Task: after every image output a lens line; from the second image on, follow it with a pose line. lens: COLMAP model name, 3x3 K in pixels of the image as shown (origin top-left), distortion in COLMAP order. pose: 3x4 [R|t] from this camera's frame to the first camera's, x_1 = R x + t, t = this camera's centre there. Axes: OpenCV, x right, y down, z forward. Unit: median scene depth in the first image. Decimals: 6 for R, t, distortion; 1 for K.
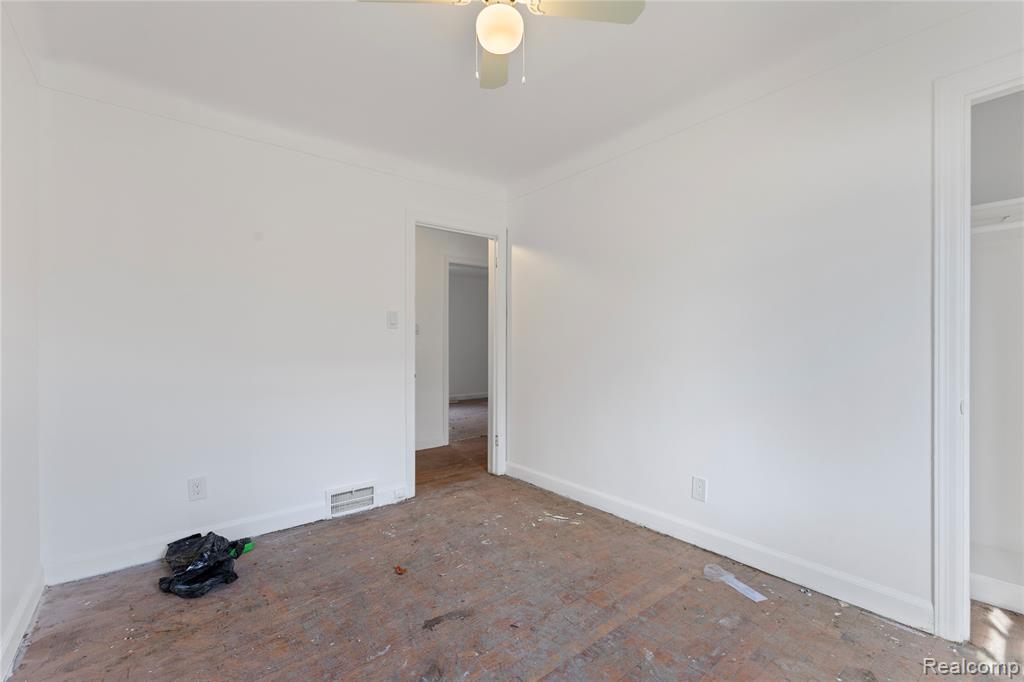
lens RADIAL K [[444.7, 0, 511.6], [0, 444.7, 341.9], [0, 0, 1]] dist [0.033303, 0.001026]
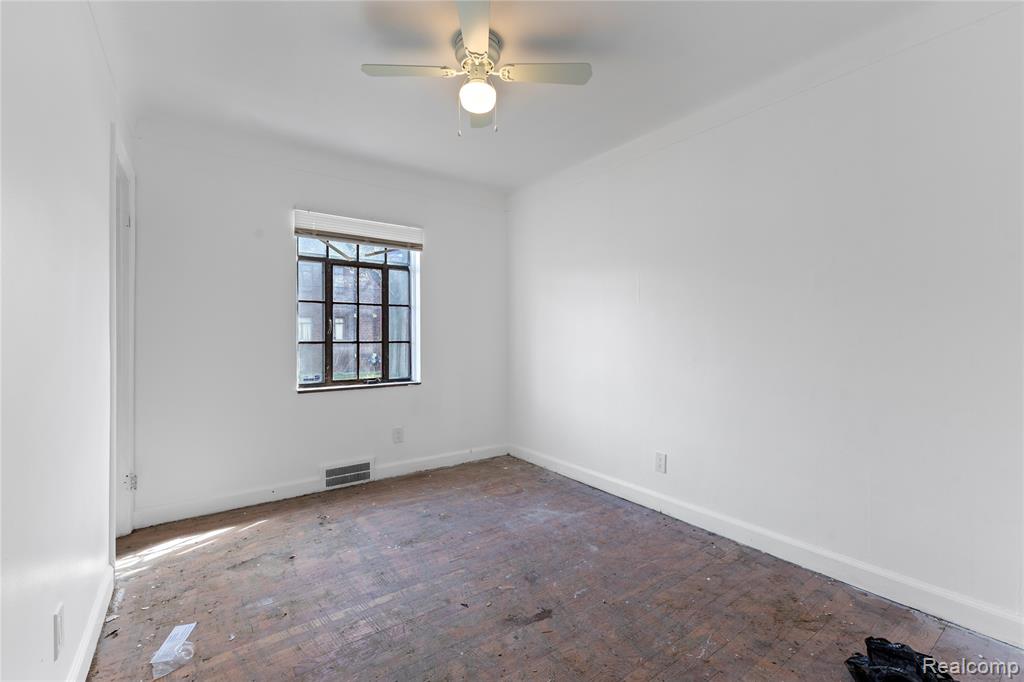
lens RADIAL K [[444.7, 0, 512.1], [0, 444.7, 339.6], [0, 0, 1]] dist [0.033303, 0.001026]
pose [[-0.998445, 0.011018, 0.054647, -0.170392], [0.010998, 0.999939, -0.000673, 0.008120], [-0.054651, -0.000070, -0.998506, 2.048935]]
